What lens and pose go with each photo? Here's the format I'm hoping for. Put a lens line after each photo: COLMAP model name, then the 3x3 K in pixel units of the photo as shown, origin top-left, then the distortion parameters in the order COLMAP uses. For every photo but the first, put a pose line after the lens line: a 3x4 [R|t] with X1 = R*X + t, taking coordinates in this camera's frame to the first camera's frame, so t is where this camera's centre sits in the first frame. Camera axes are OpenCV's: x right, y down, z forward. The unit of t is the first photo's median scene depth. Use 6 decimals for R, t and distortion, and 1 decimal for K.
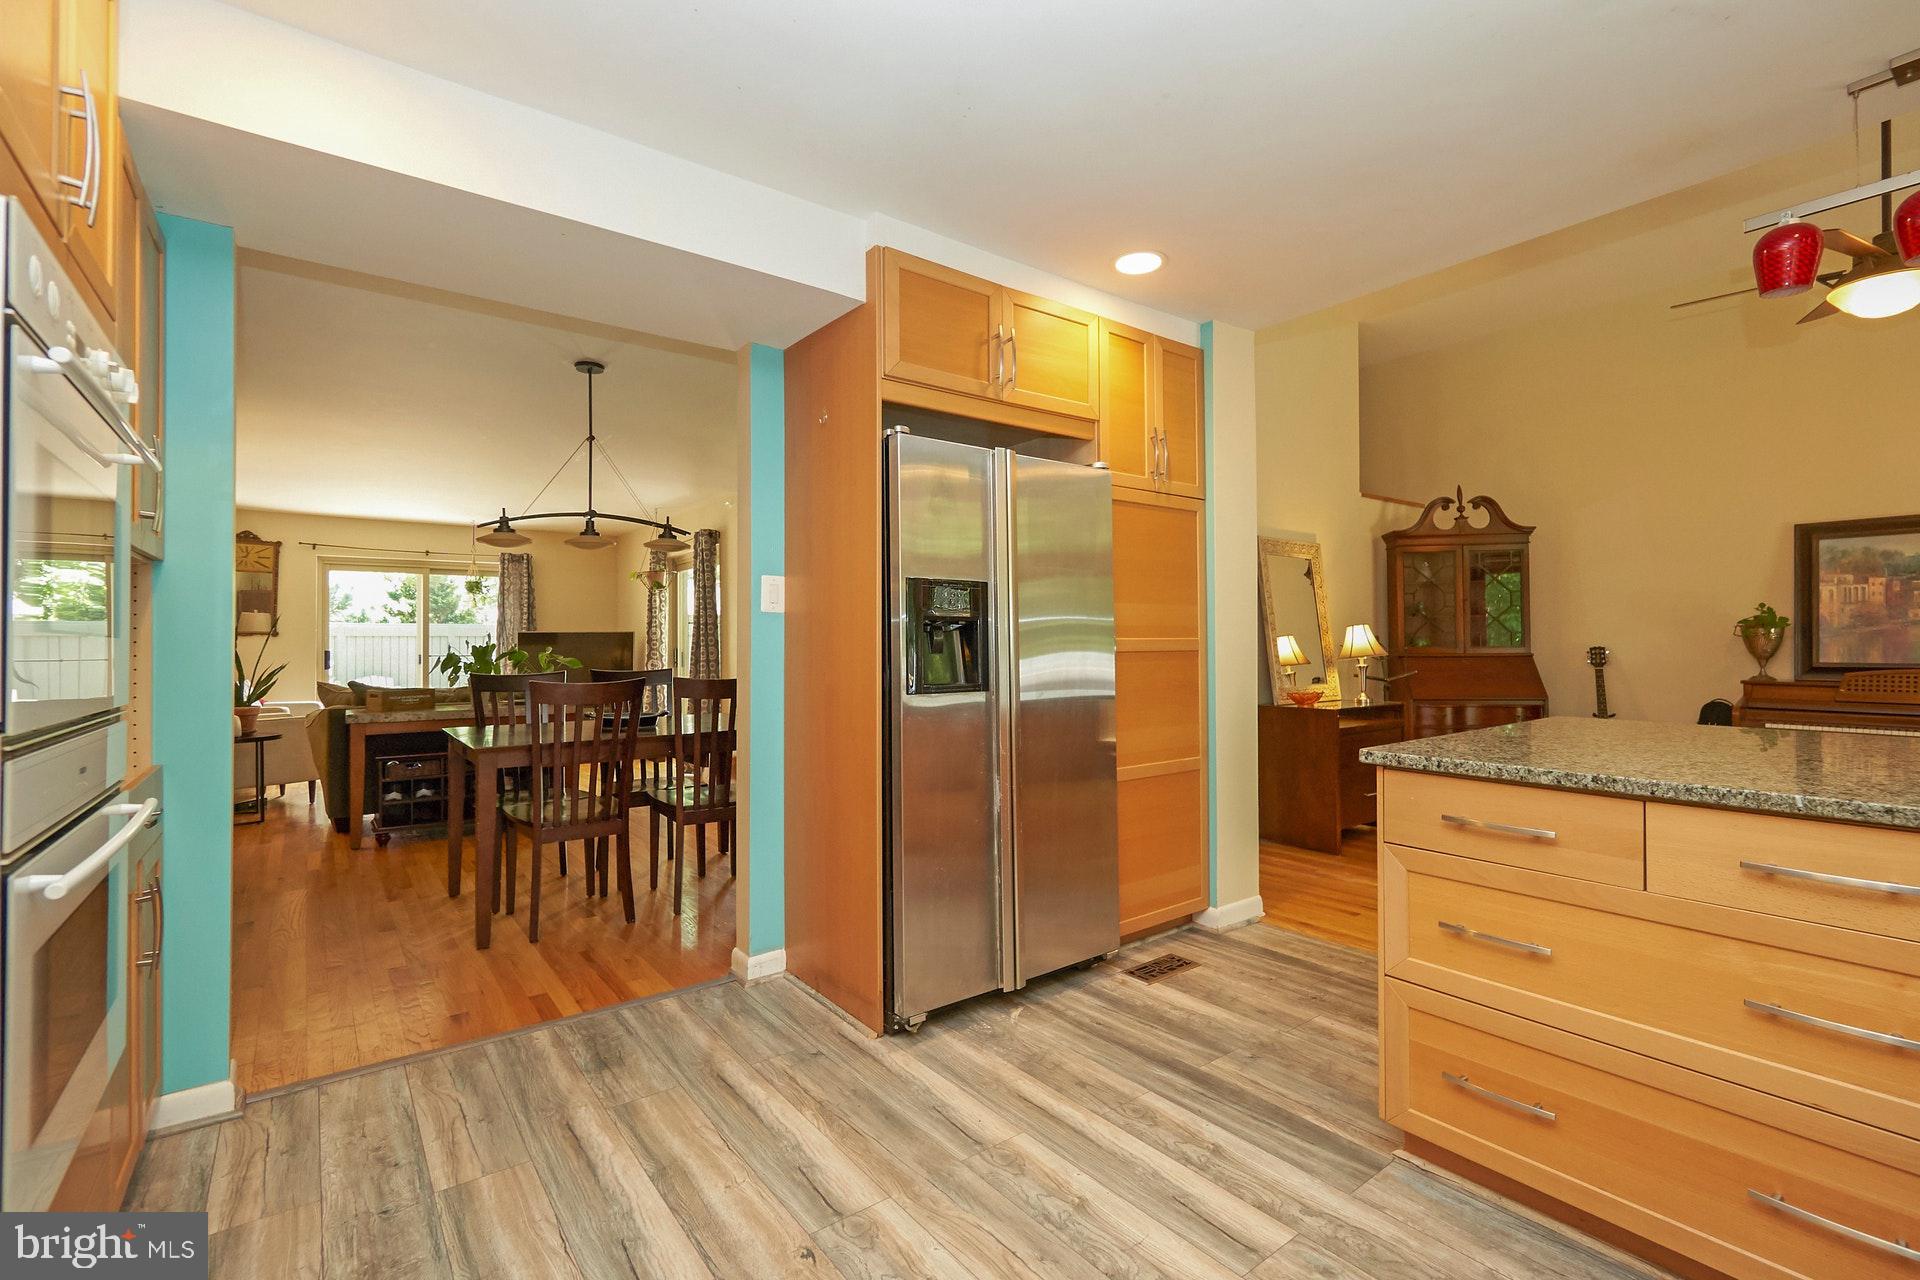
lens RADIAL K [[846.1, 0, 955.0], [0, 846.1, 639.6], [0, 0, 1]] dist [-0.007486, 0.000593]
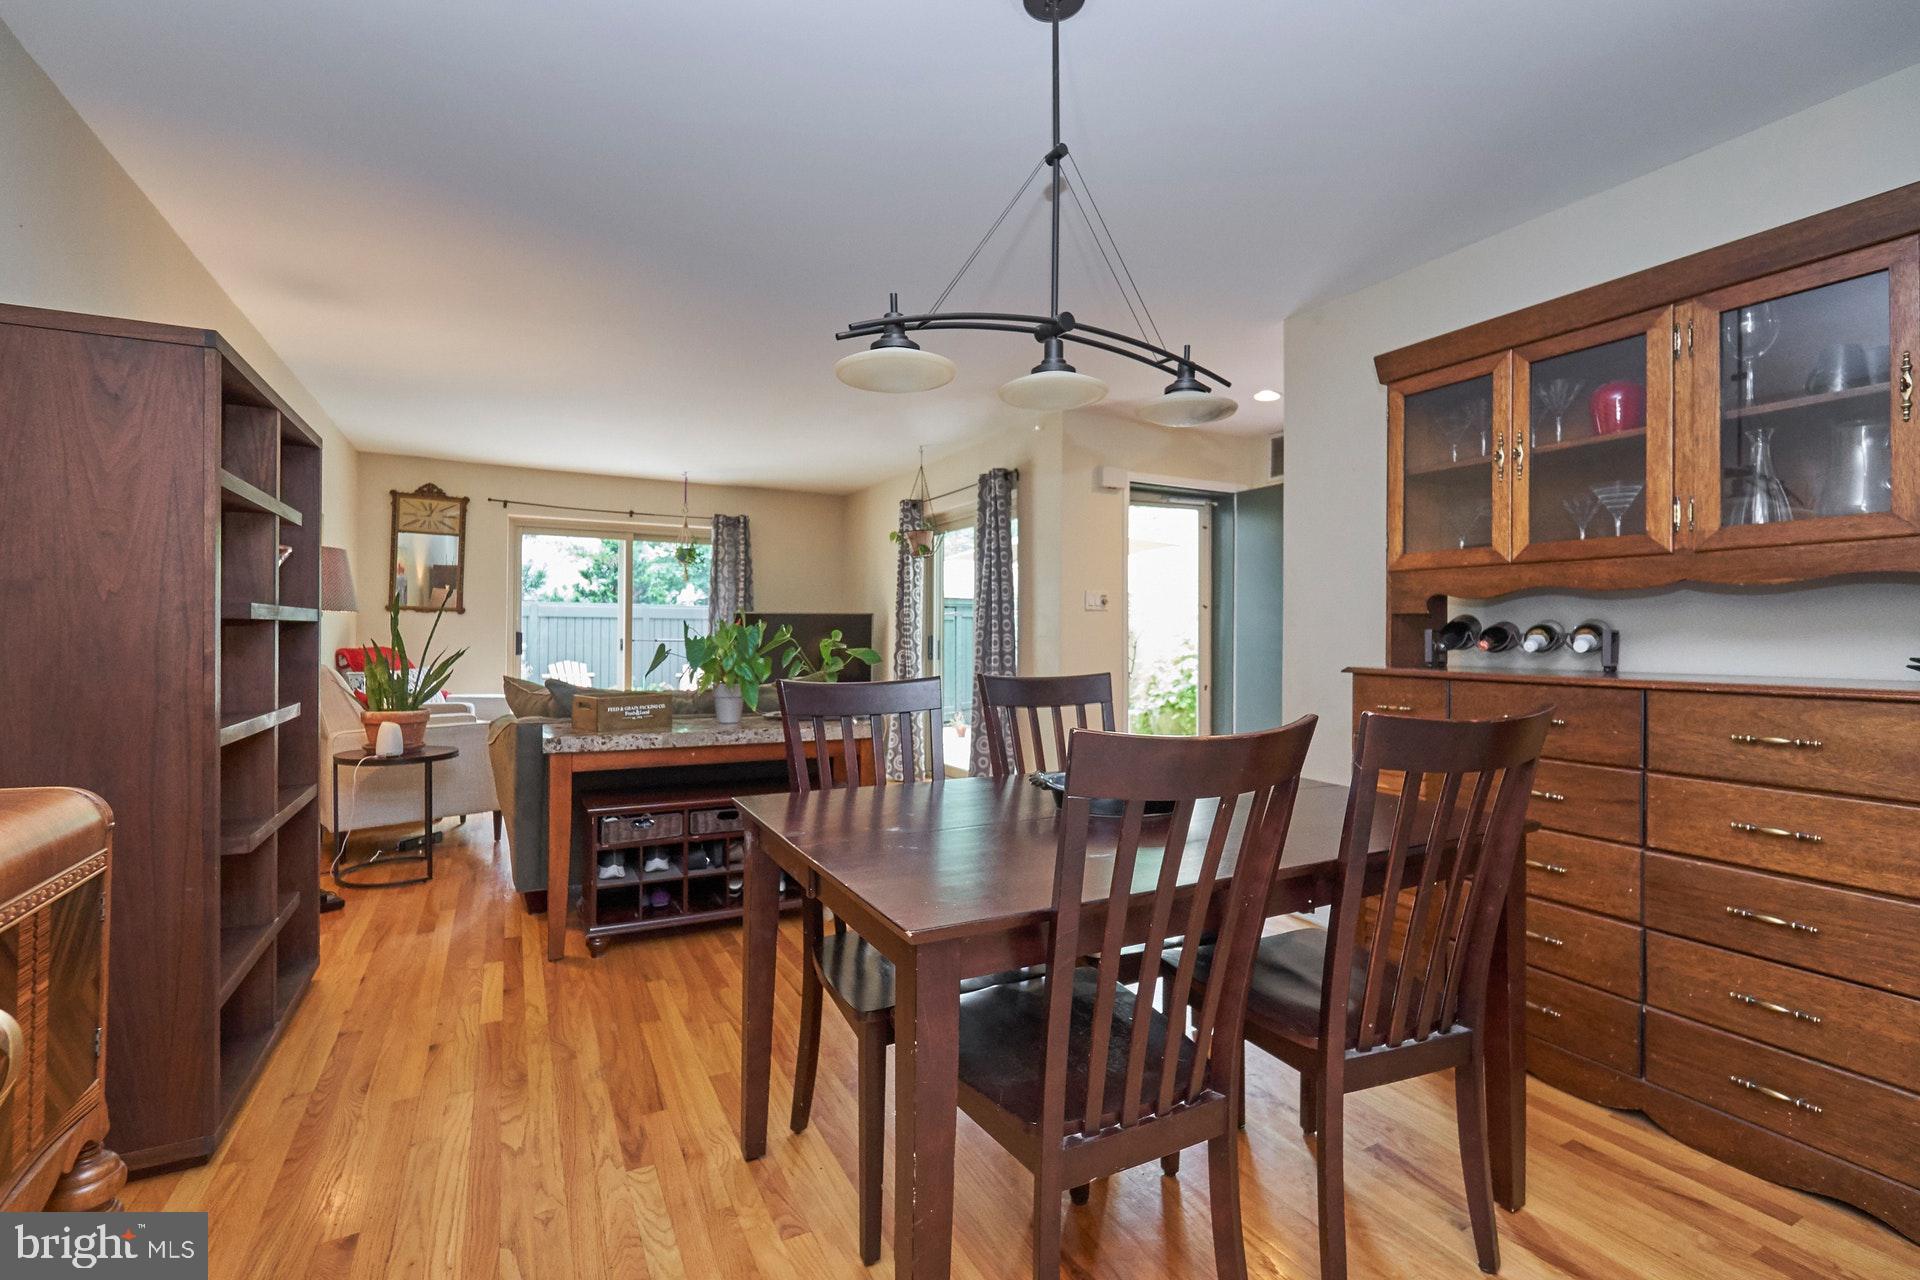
lens RADIAL K [[846.1, 0, 959.5], [0, 846.1, 640.0], [0, 0, 1]] dist [-0.007486, 0.000593]
pose [[0.986770, 0.014654, -0.161464, -0.197921], [-0.012672, 0.999831, 0.013295, 0.004348], [0.161631, -0.011073, 0.986789, 0.270002]]
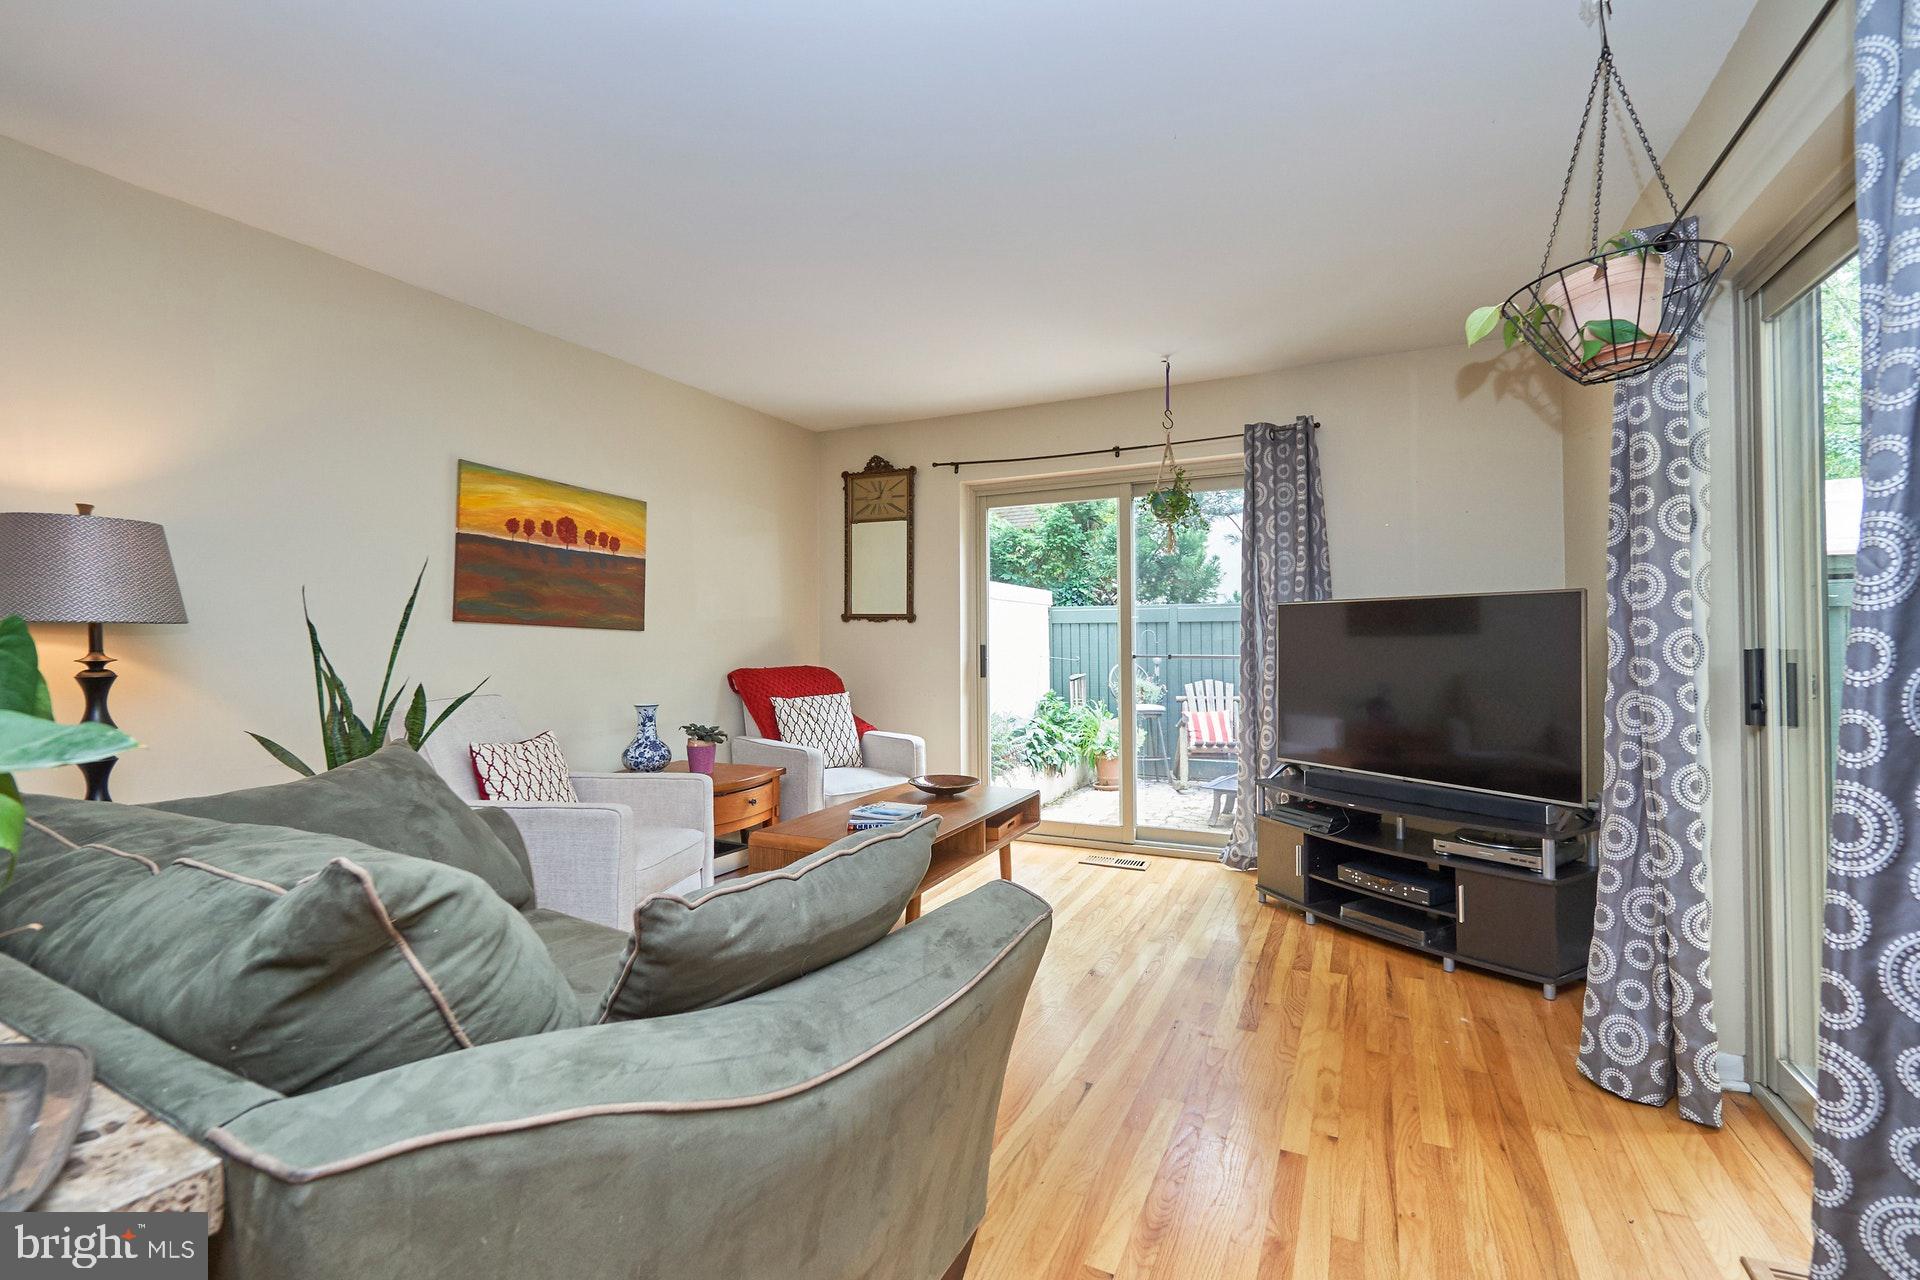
lens RADIAL K [[846.1, 0, 960.9], [0, 846.1, 631.6], [0, 0, 1]] dist [-0.007486, 0.000593]
pose [[0.429078, -0.005536, -0.903250, -0.231996], [0.009464, 0.999954, -0.001633, 0.004594], [0.903218, -0.007848, 0.429111, 0.766925]]
